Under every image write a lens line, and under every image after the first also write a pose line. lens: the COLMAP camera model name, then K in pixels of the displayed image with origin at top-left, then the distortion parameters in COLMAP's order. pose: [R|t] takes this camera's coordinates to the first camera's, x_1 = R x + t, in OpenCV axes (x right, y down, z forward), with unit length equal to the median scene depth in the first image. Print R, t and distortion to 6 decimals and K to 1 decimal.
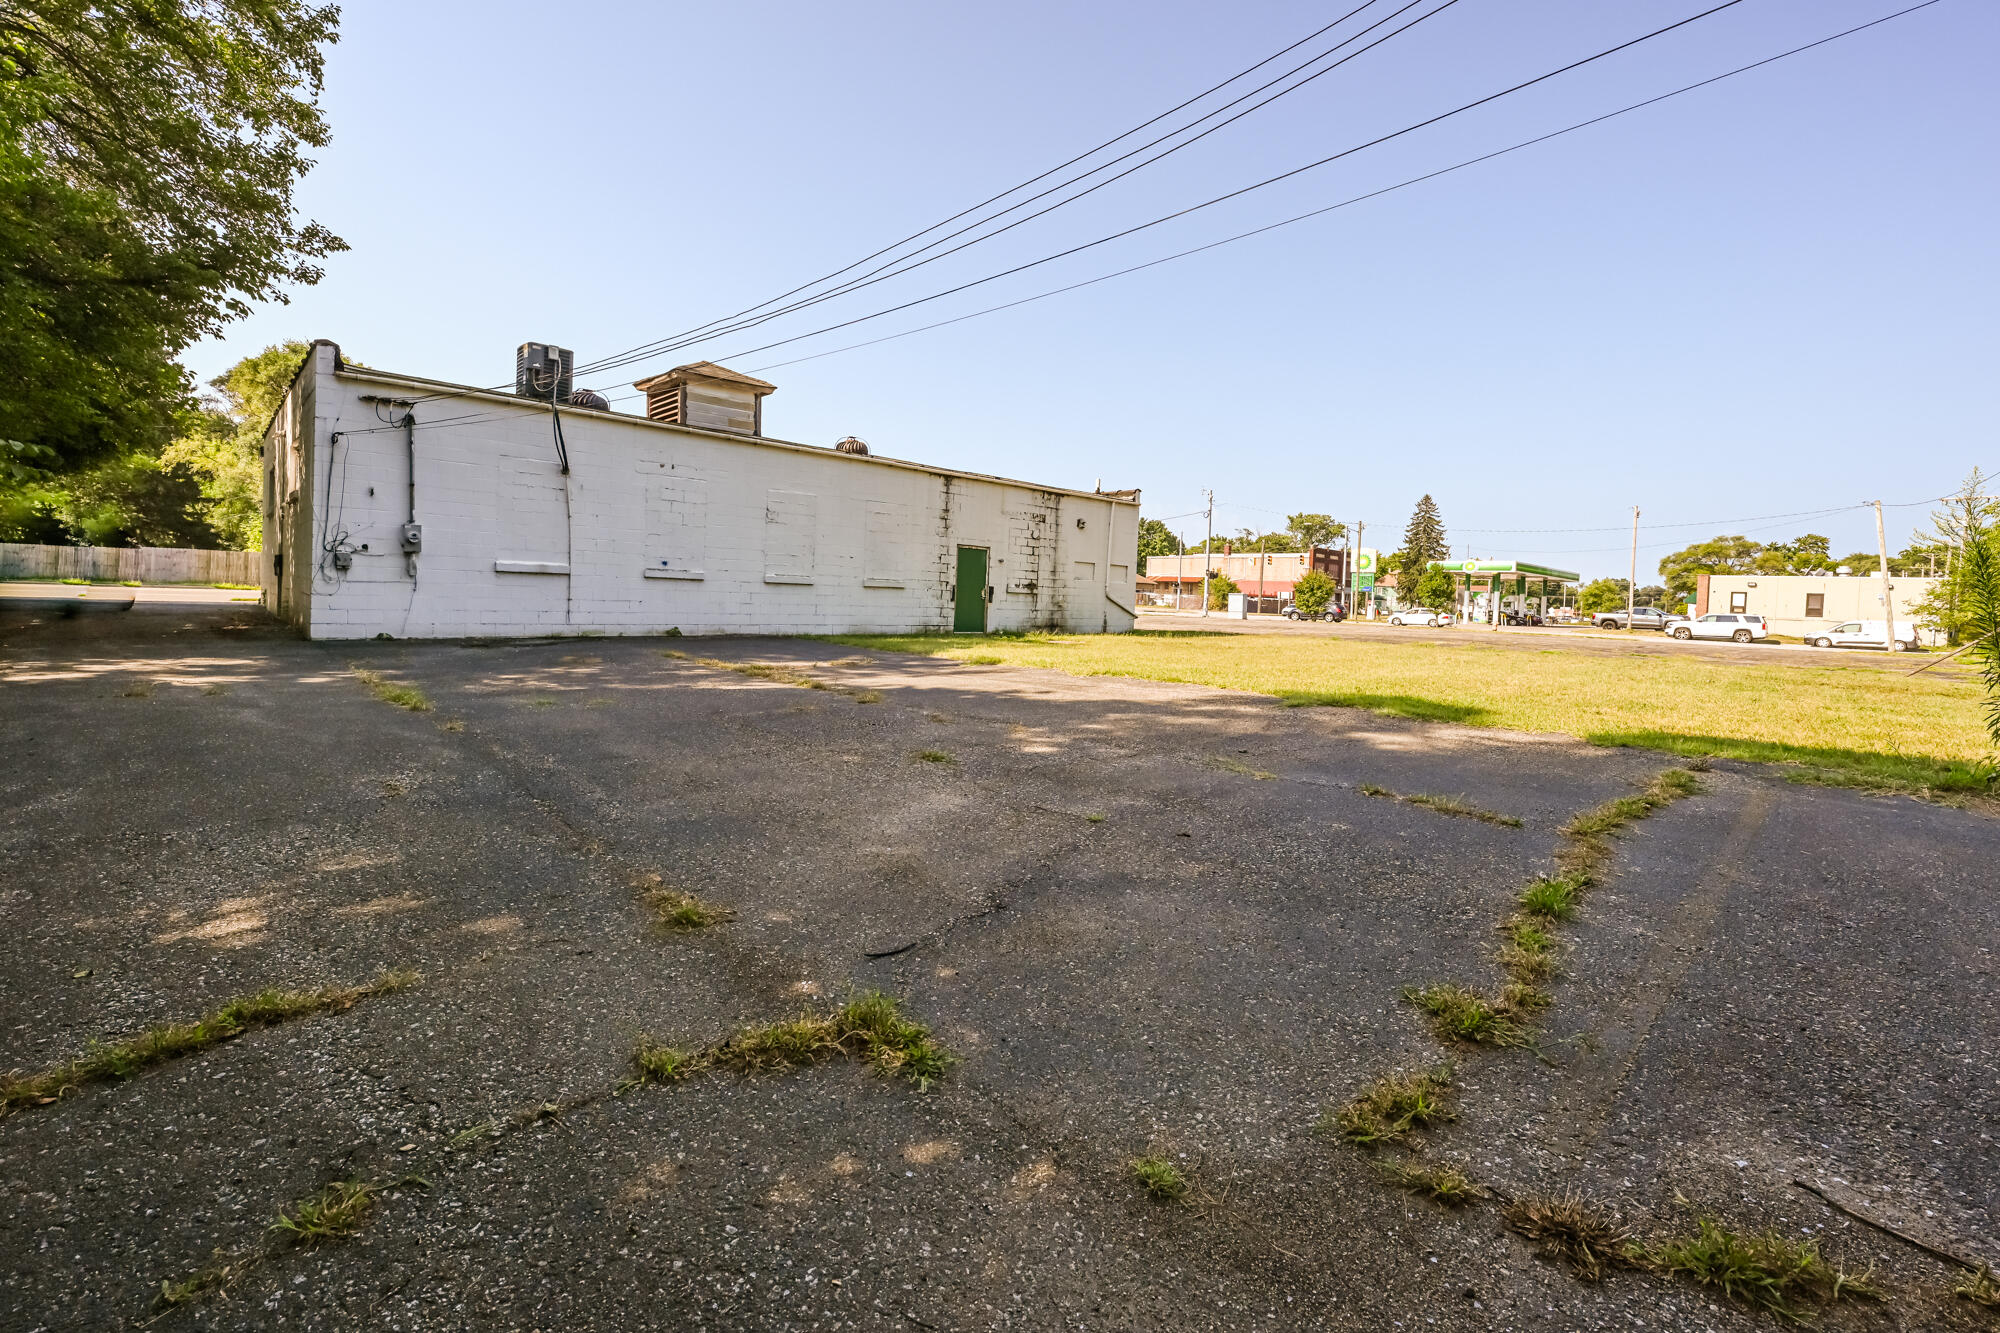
lens RADIAL K [[812.7, 0, 995.3], [0, 812.7, 664.8], [0, 0, 1]] dist [0.001992, -0.000109]
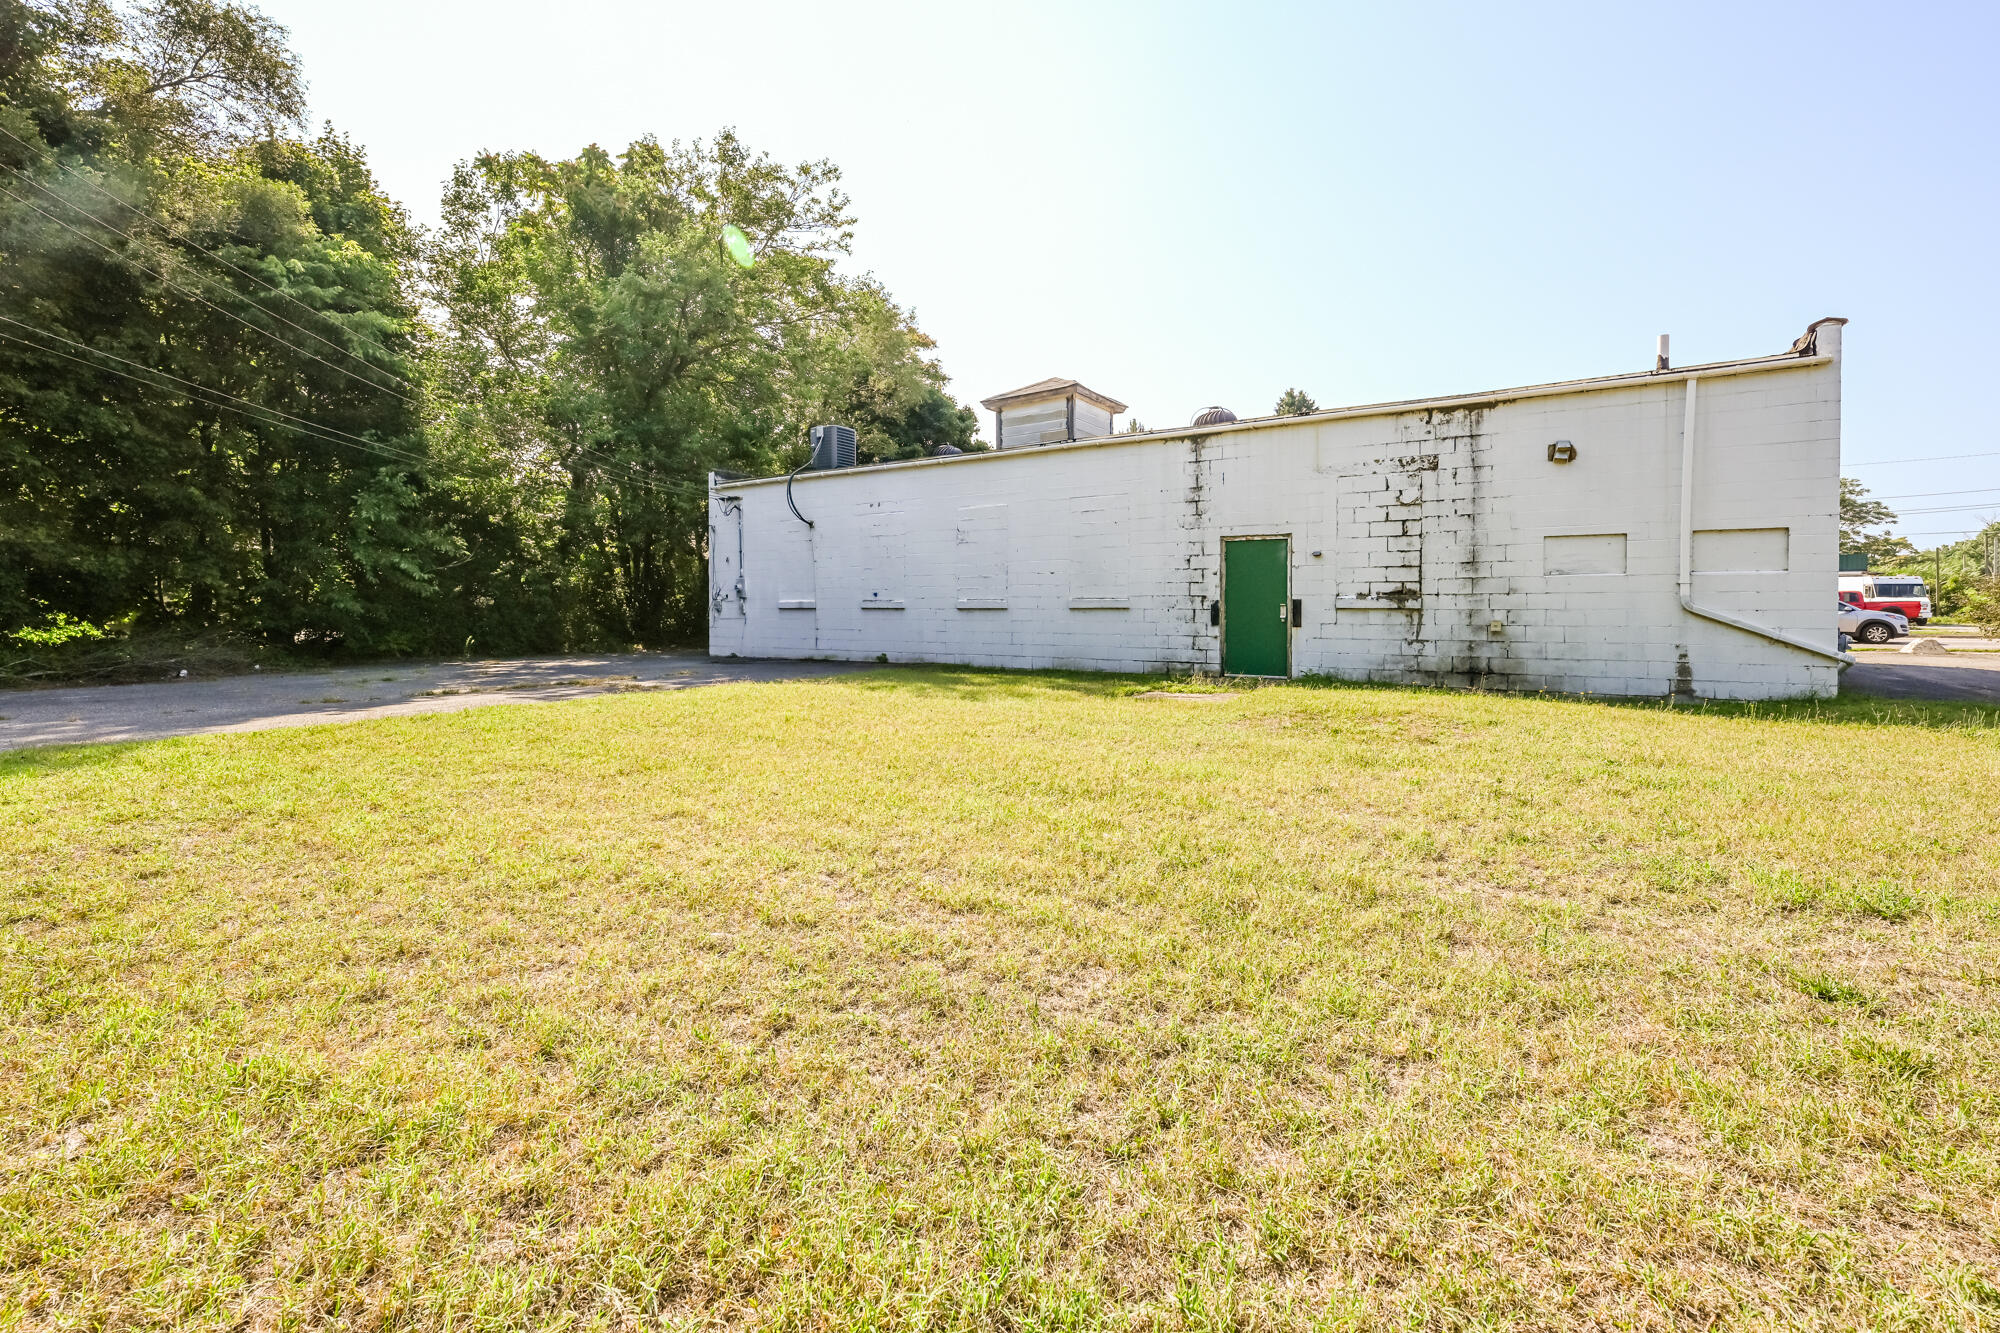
lens RADIAL K [[812.7, 0, 996.6], [0, 812.7, 662.1], [0, 0, 1]] dist [0.001992, -0.000109]
pose [[0.284579, 0.028317, -0.958234, 0.520349], [-0.069218, 0.997562, 0.008923, -0.043019], [0.956150, 0.063788, 0.285846, 0.652725]]
